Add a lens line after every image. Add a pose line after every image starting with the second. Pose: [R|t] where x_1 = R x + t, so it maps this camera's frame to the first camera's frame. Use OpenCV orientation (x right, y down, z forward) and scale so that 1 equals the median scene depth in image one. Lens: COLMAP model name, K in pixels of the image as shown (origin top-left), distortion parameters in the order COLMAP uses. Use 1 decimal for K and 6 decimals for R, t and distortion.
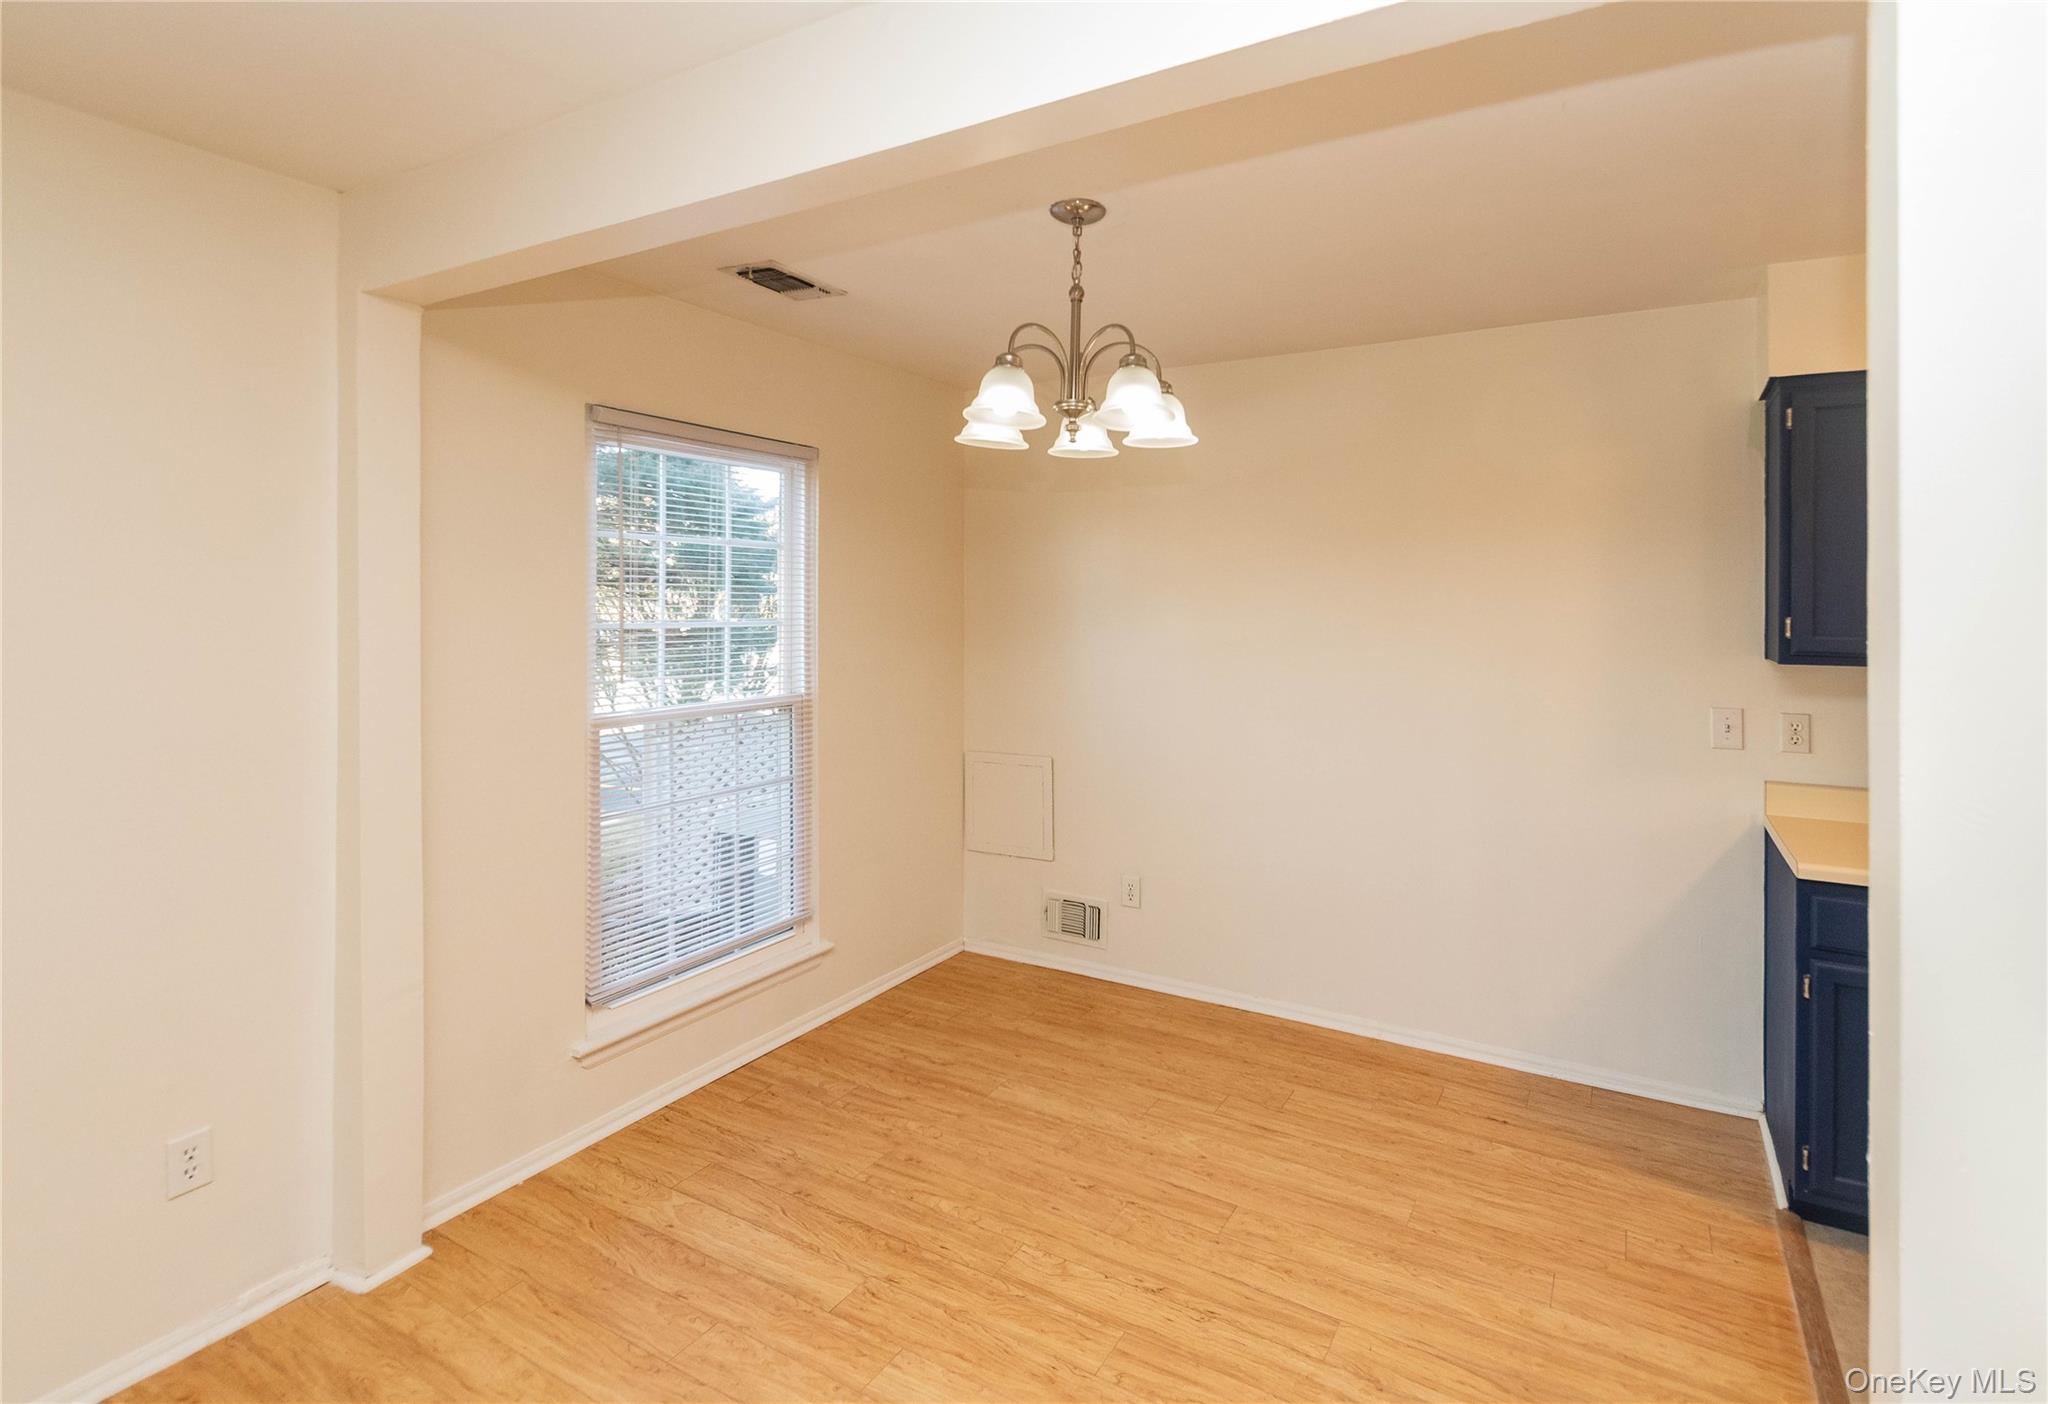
lens RADIAL K [[960.2, 0, 1094.1], [0, 960.2, 596.6], [0, 0, 1]] dist [0.005816, -0.002074]
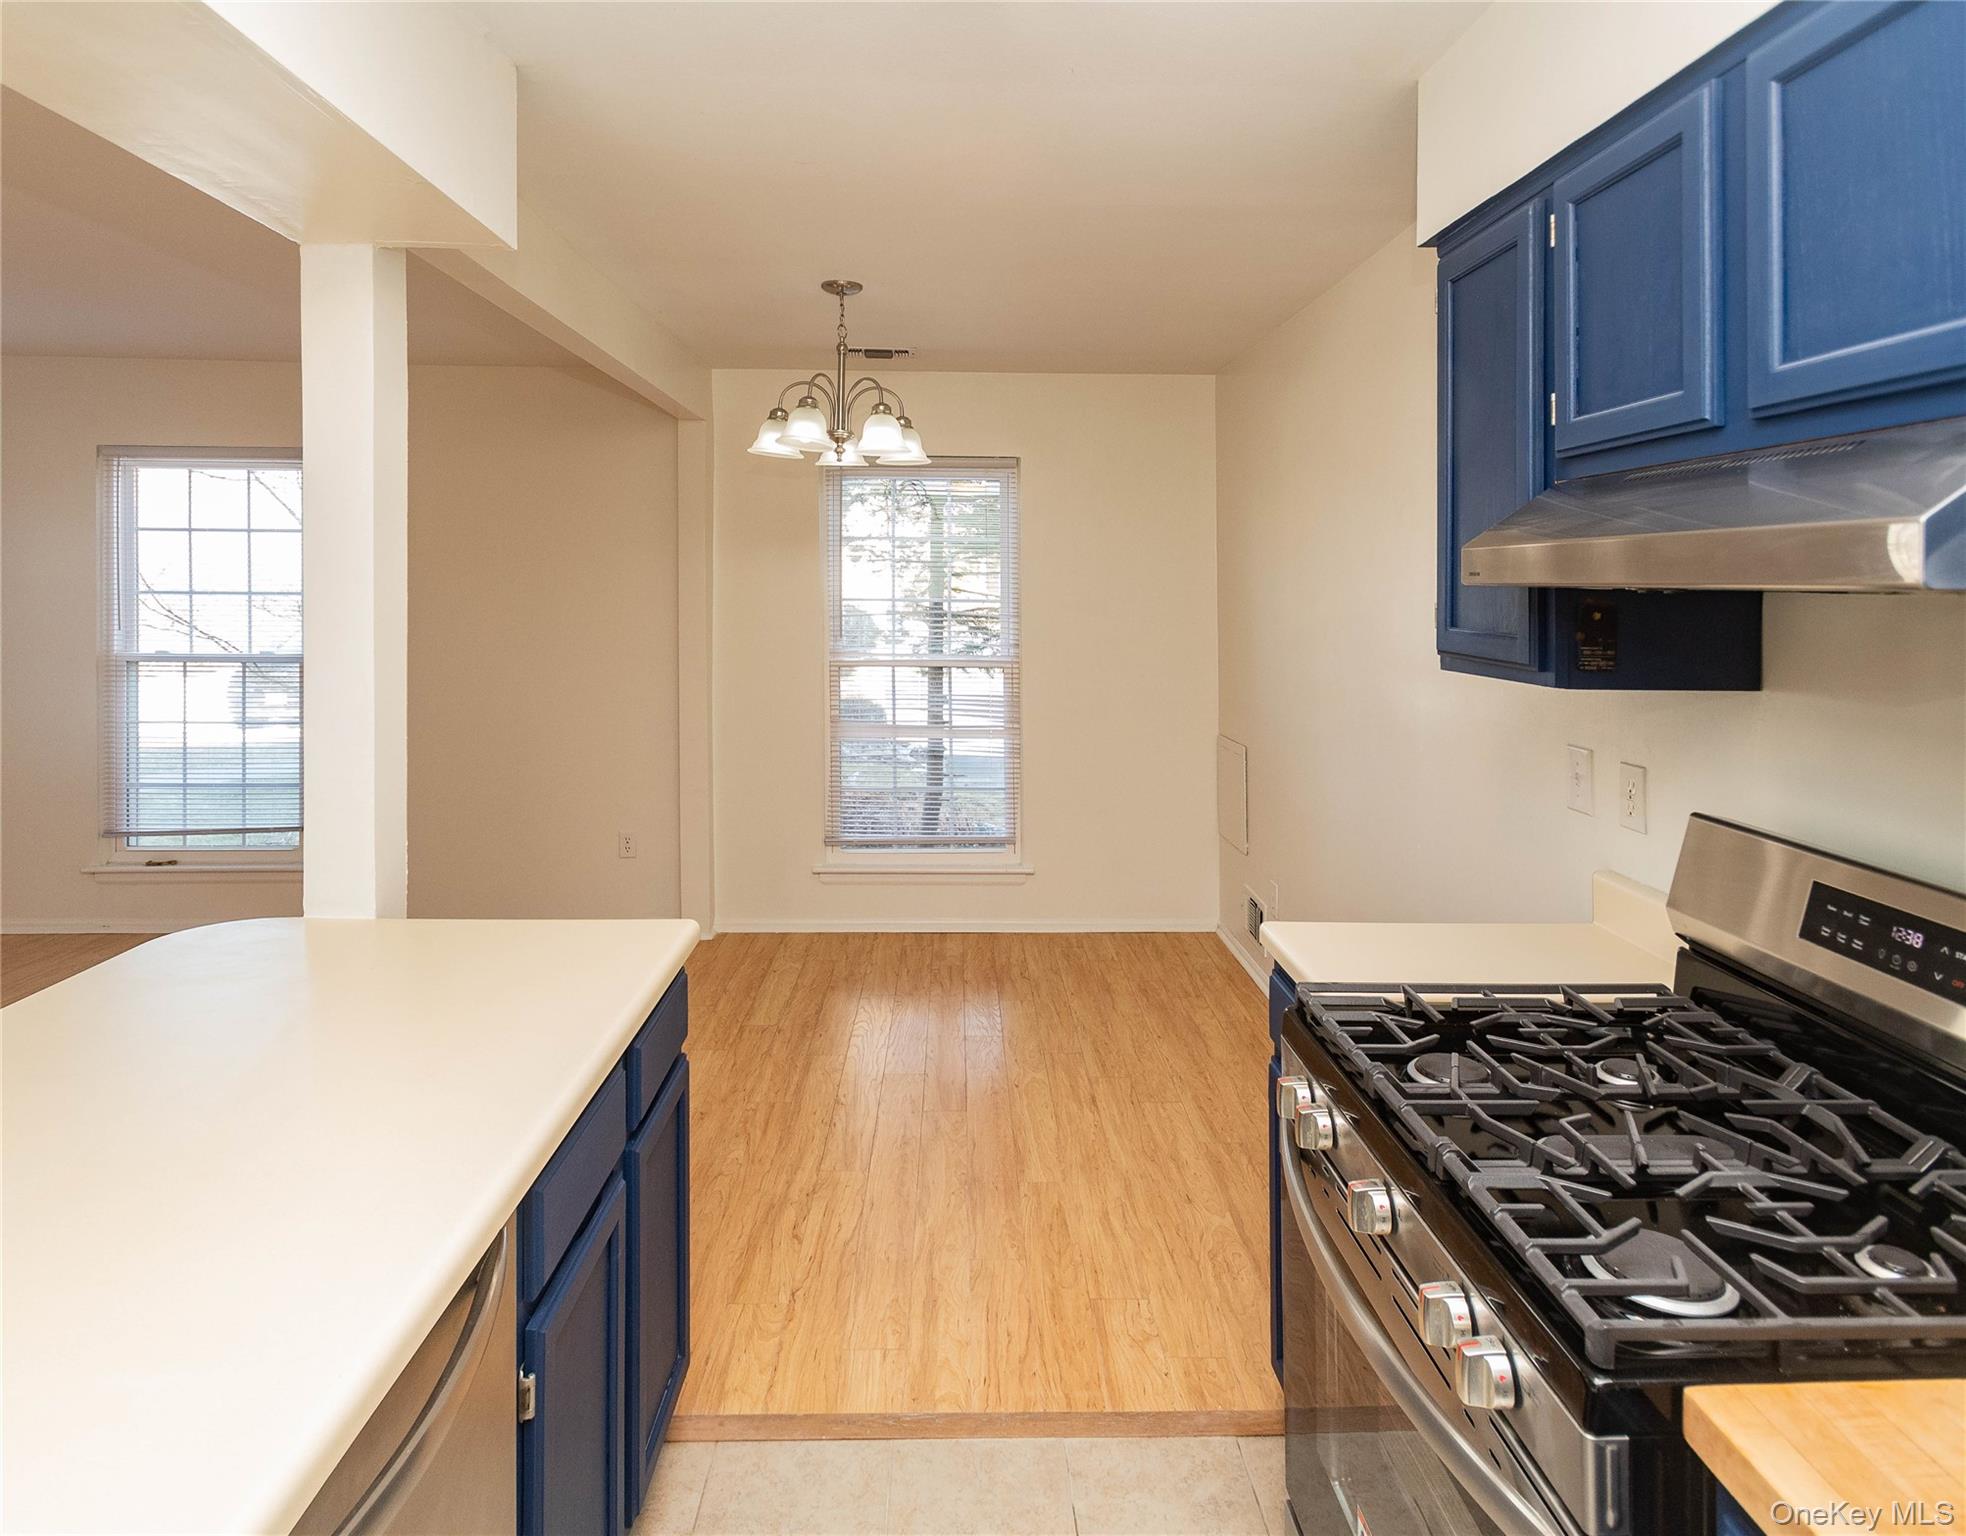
lens RADIAL K [[1120.3, 0, 958.8], [0, 1120.3, 559.3], [0, 0, 1]] dist [-0.010389, 0.003856]
pose [[0.492210, -0.019438, -0.870259, 1.238552], [0.003959, 0.999790, -0.020092, 0.007063], [0.870467, 0.006444, 0.492184, 0.319349]]
